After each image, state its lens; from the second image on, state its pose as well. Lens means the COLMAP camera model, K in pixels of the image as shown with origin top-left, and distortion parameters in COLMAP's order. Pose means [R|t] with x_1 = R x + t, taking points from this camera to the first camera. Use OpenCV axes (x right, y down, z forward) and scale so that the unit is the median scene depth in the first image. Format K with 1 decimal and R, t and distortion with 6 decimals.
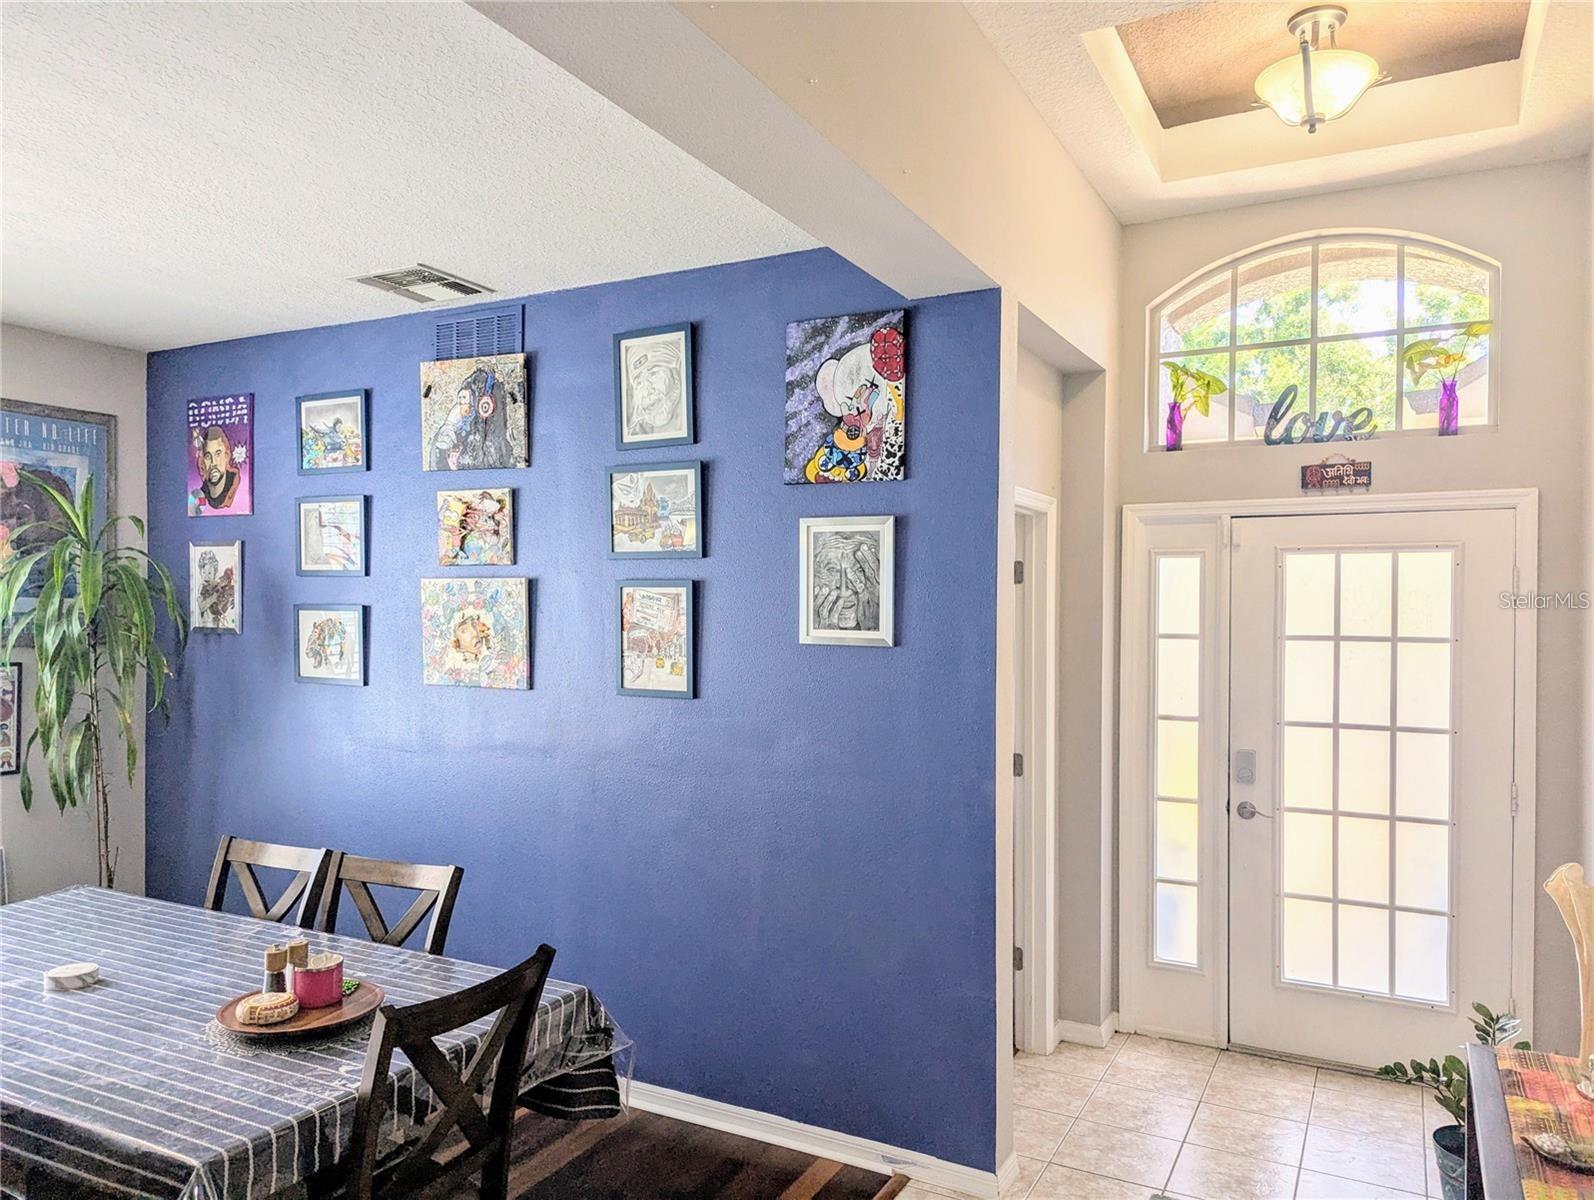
lens RADIAL K [[1144.0, 0, 797.0], [0, 1144.0, 600.0], [0, 0, 1]] dist [0.000226, 0.000000]
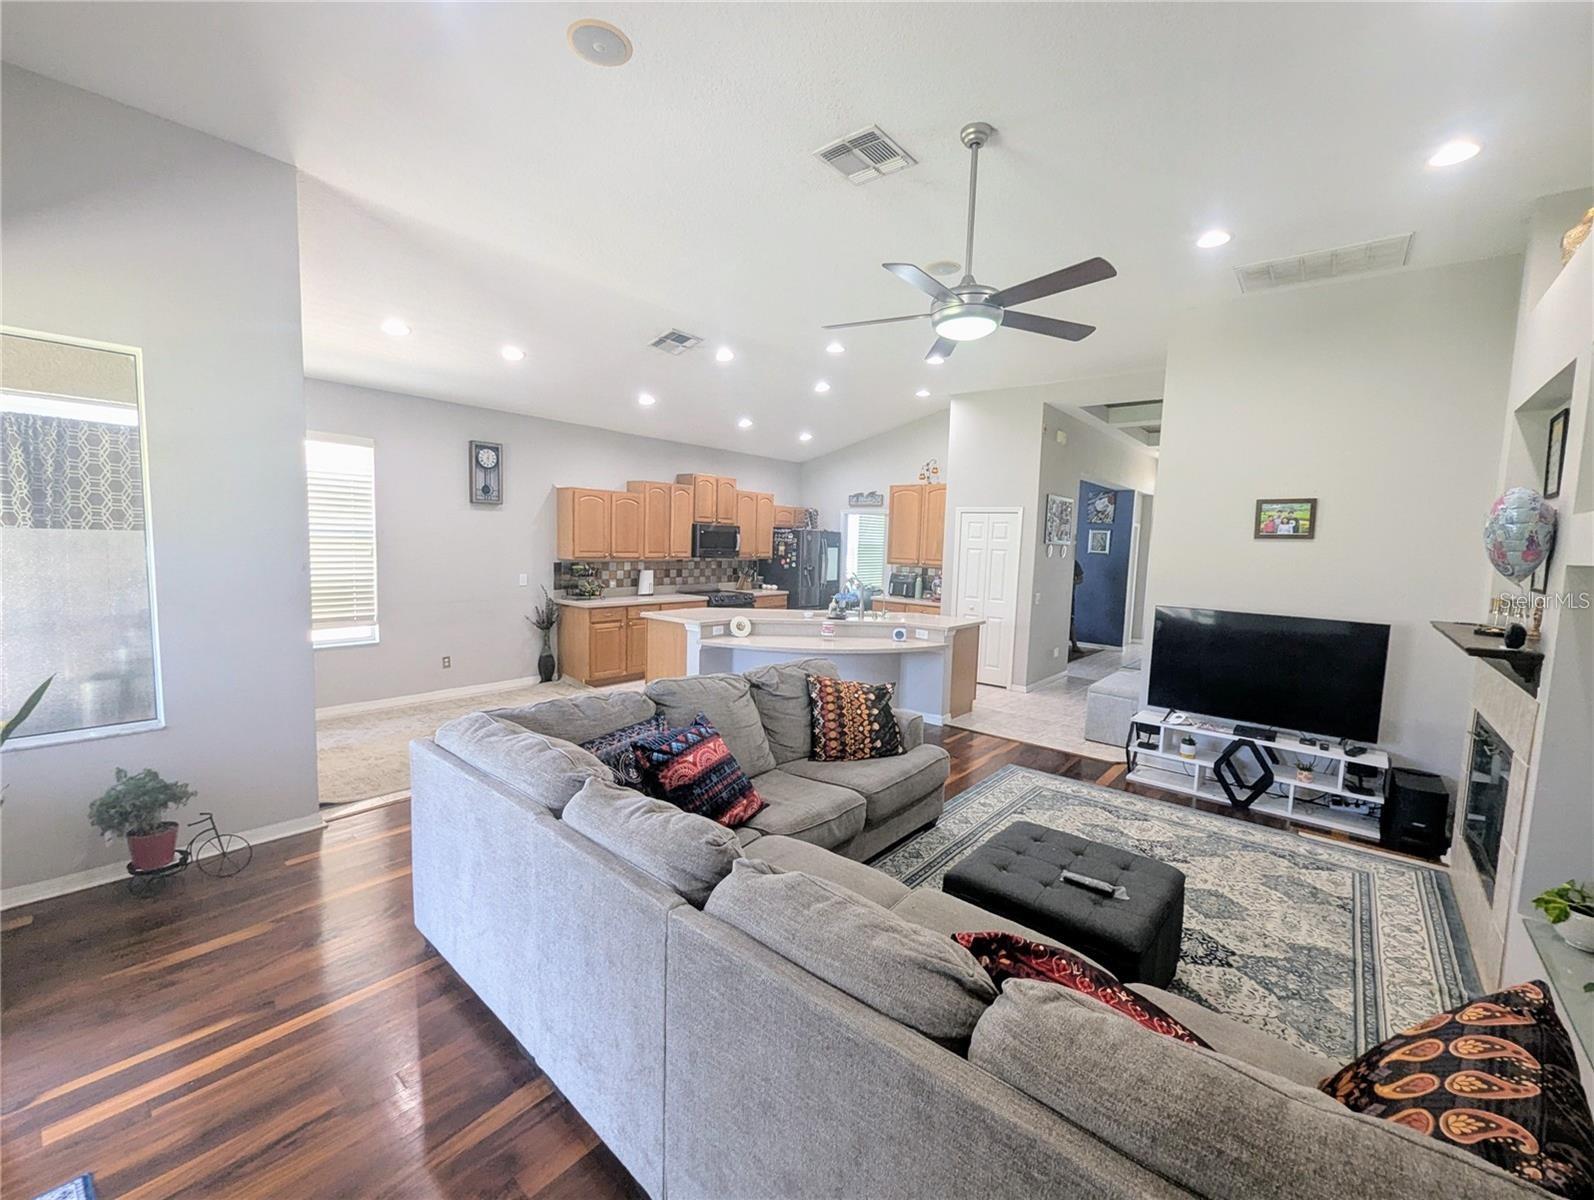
lens RADIAL K [[665.5, 0, 801.4], [0, 665.5, 599.1], [0, 0, 1]] dist [-0.001159, -0.000411]
pose [[0.978651, 0.044809, -0.200584, -0.689939], [-0.026611, 0.995355, 0.092519, -0.001379], [0.203798, -0.085206, 0.975298, -2.362797]]
